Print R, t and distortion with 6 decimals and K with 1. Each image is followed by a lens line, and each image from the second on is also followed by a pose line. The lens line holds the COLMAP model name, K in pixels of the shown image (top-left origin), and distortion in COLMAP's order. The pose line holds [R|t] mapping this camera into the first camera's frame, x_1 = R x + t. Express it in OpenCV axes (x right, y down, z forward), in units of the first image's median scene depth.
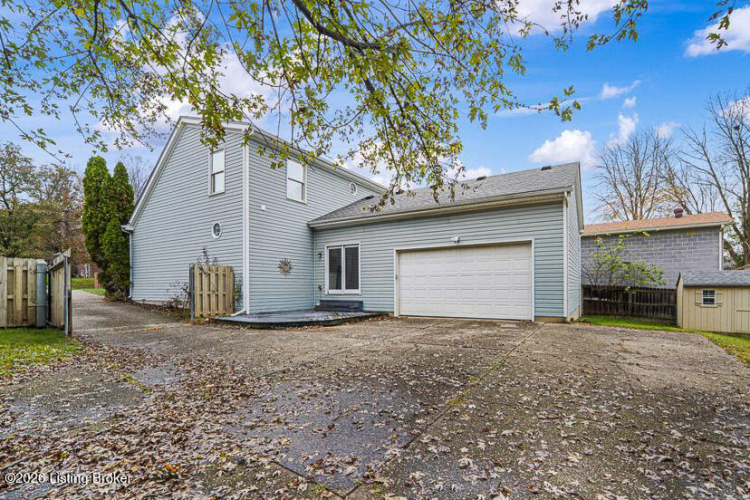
lens RADIAL K [[369.3, 0, 396.7], [0, 369.3, 282.2], [0, 0, 1]] dist [-0.006357, -0.000452]
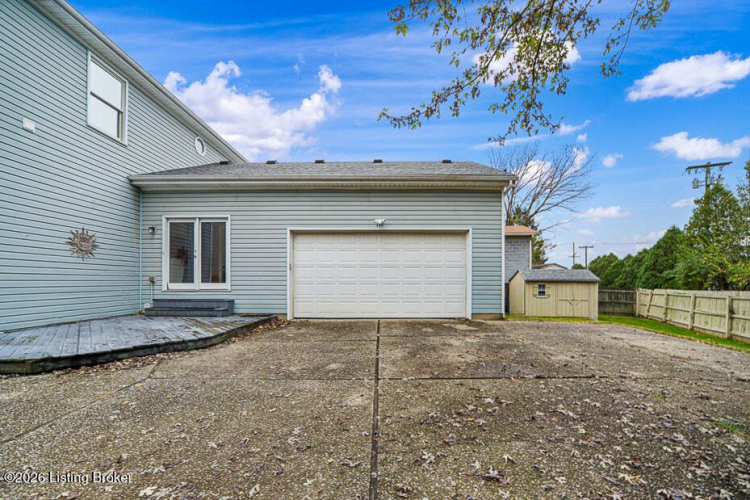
lens RADIAL K [[305.2, 0, 382.4], [0, 305.2, 277.4], [0, 0, 1]] dist [-0.003105, 0.002801]
pose [[0.850785, 0.011926, 0.525379, -0.157578], [-0.014084, 0.999901, 0.000111, 0.004805], [-0.525325, -0.007494, 0.850869, 0.359485]]
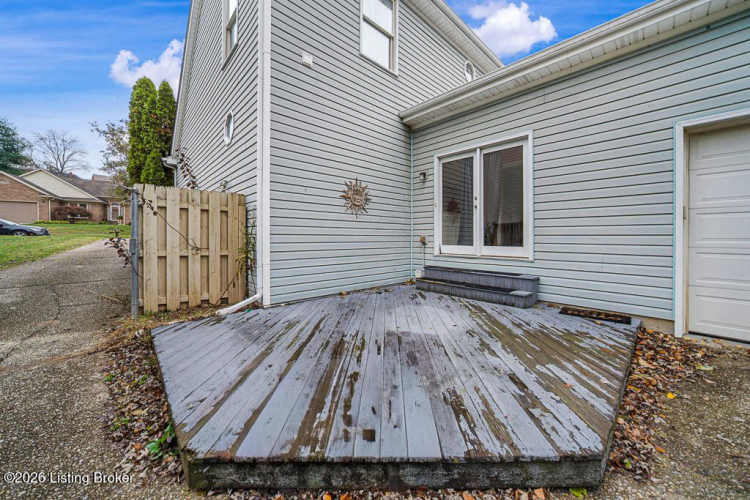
lens RADIAL K [[275.2, 0, 384.9], [0, 275.2, 237.7], [0, 0, 1]] dist [-0.016888, 0.001392]
pose [[0.975287, 0.009561, -0.220737, -0.191491], [-0.005204, 0.999780, 0.020315, 0.003411], [0.220883, -0.018664, 0.975122, 0.676931]]
